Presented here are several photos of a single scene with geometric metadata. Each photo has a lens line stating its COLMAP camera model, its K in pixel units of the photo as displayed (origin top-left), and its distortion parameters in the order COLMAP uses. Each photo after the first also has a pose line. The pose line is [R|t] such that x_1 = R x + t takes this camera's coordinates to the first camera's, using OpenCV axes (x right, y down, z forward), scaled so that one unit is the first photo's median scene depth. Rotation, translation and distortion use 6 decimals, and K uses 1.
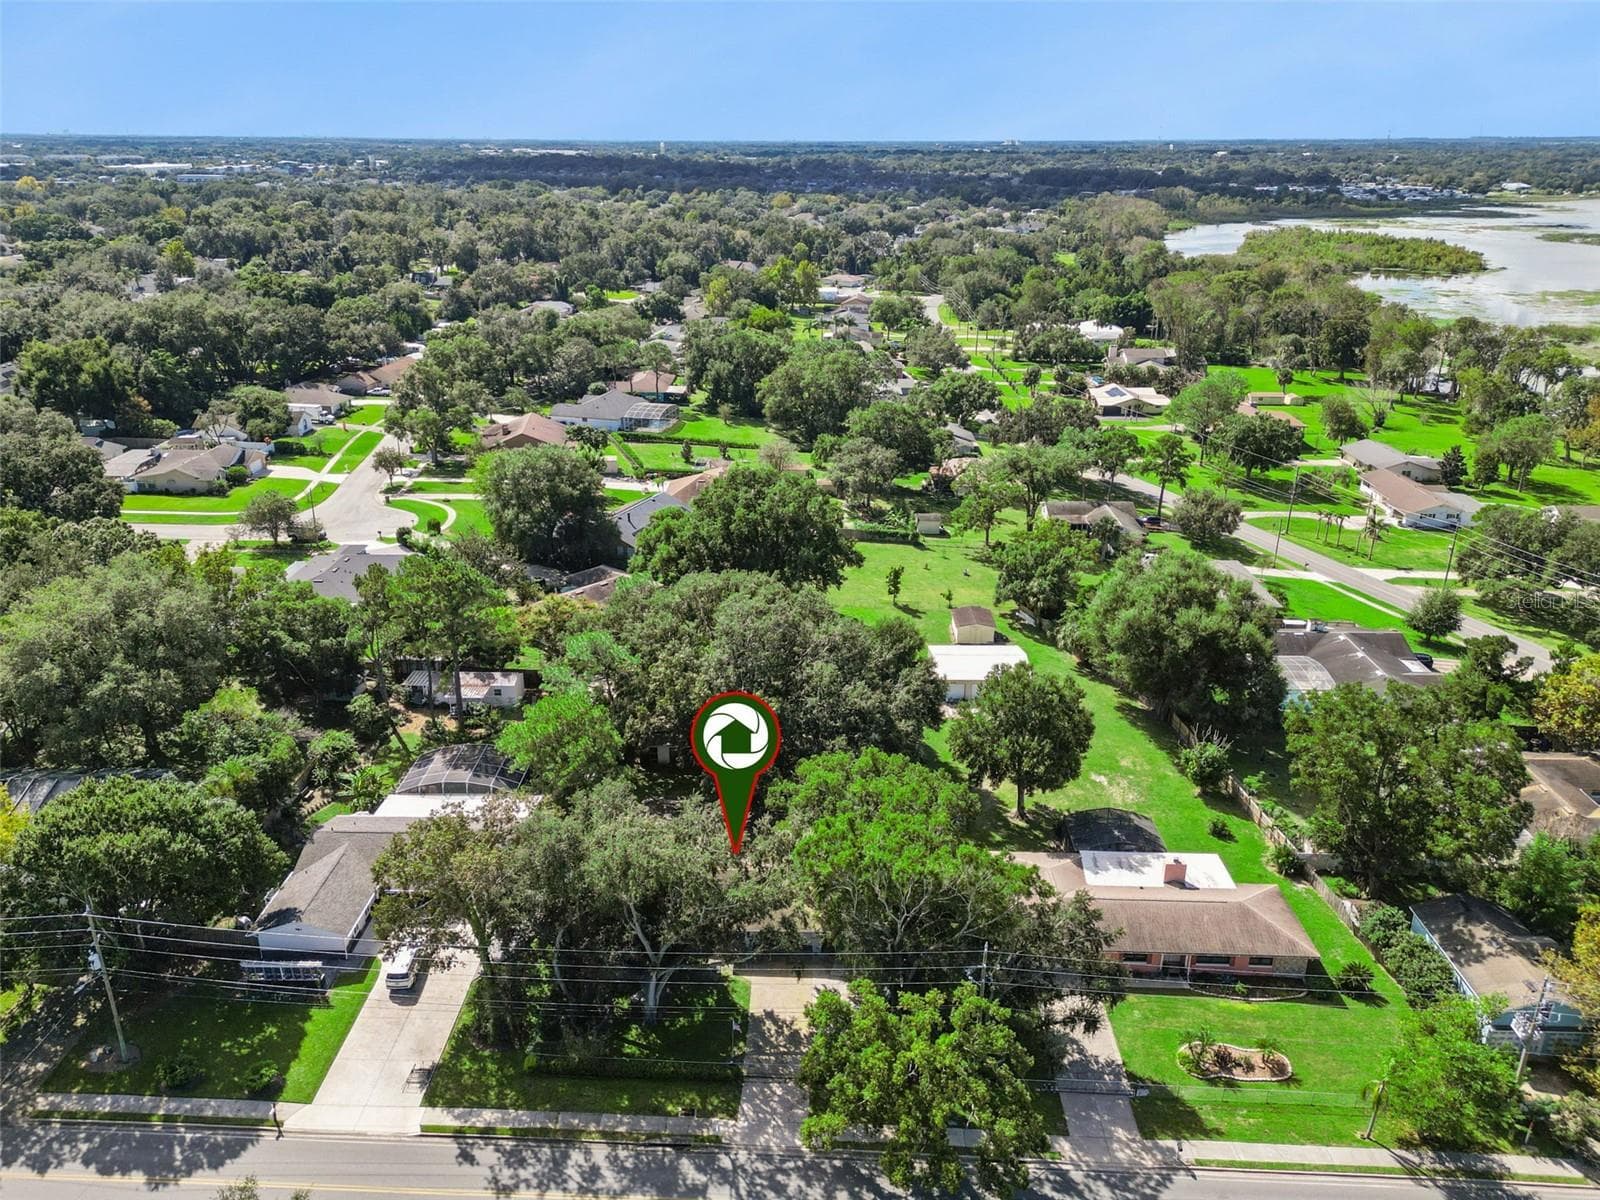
lens RADIAL K [[1114.9, 0, 800.0], [0, 1114.9, 600.0], [0, 0, 1]] dist [0.019192, -0.005561]
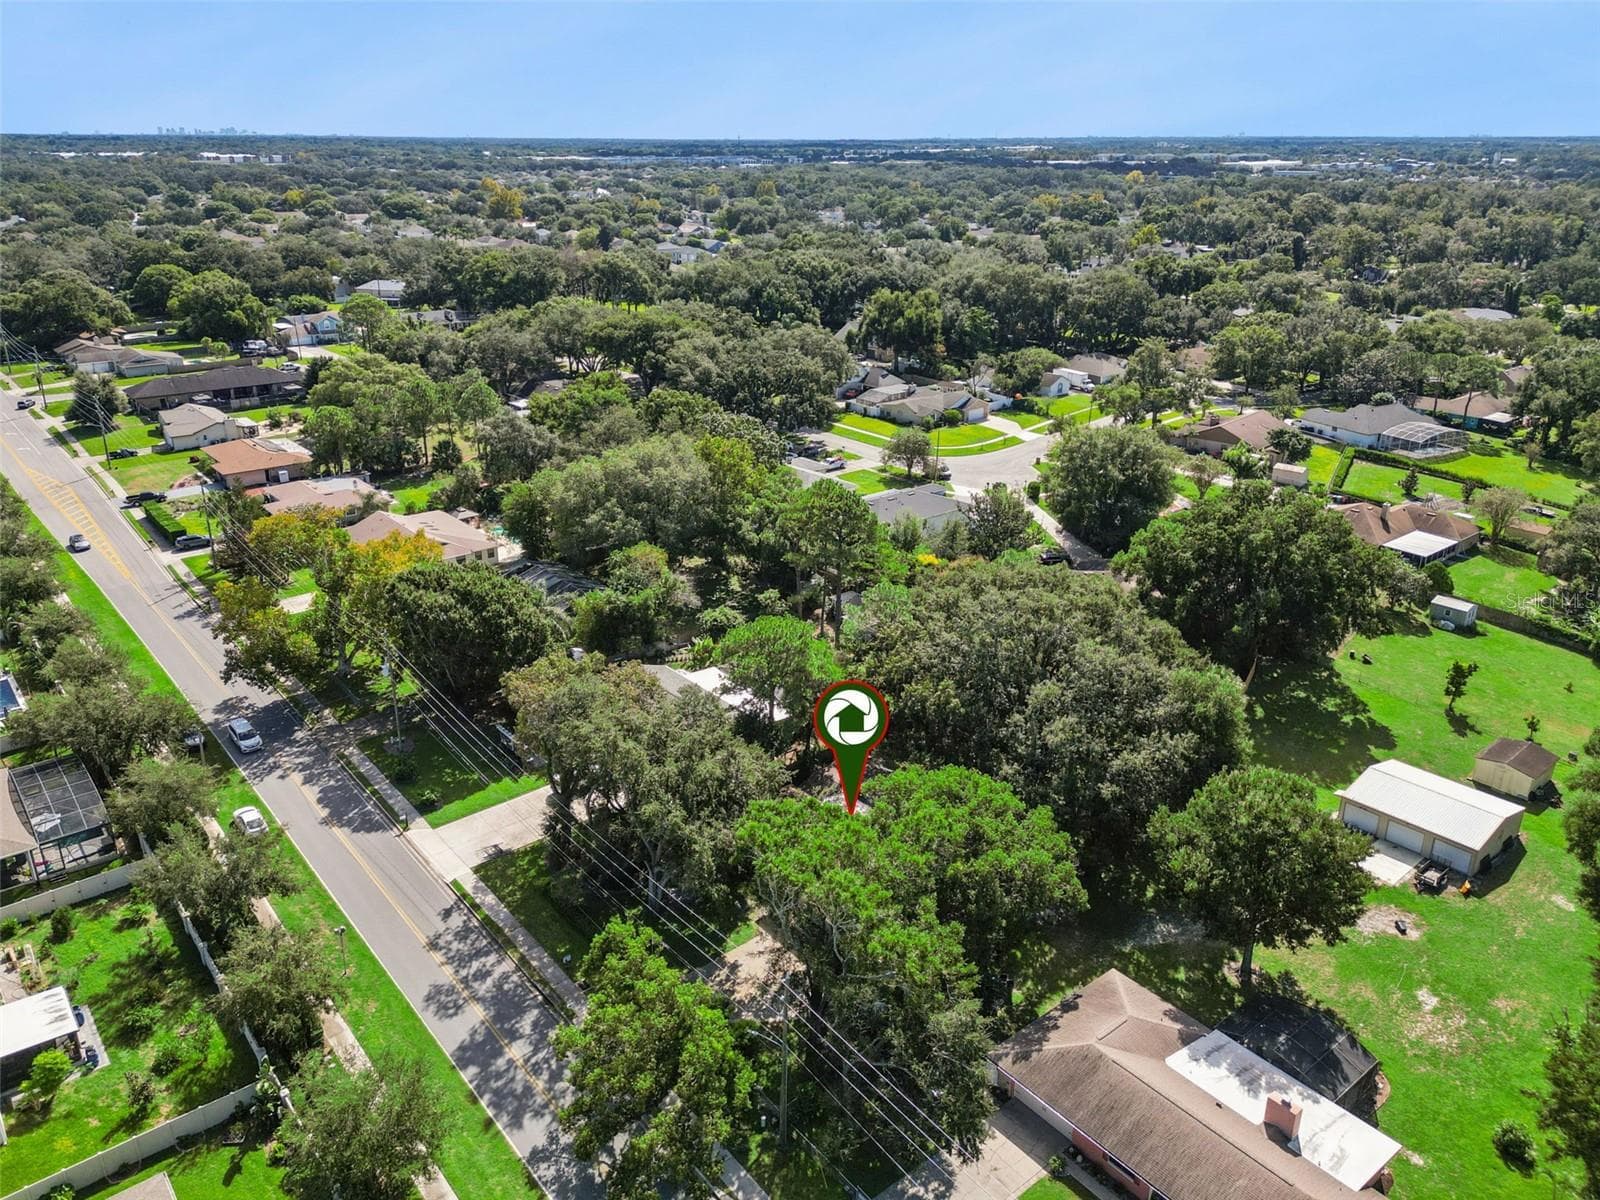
lens RADIAL K [[1114.9, 0, 800.0], [0, 1114.9, 600.0], [0, 0, 1]] dist [0.019192, -0.005561]
pose [[0.659583, 0.278106, -0.698289, 0.304903], [-0.275050, 0.953899, 0.120103, -0.036936], [0.699498, 0.112846, 0.705669, 0.152793]]
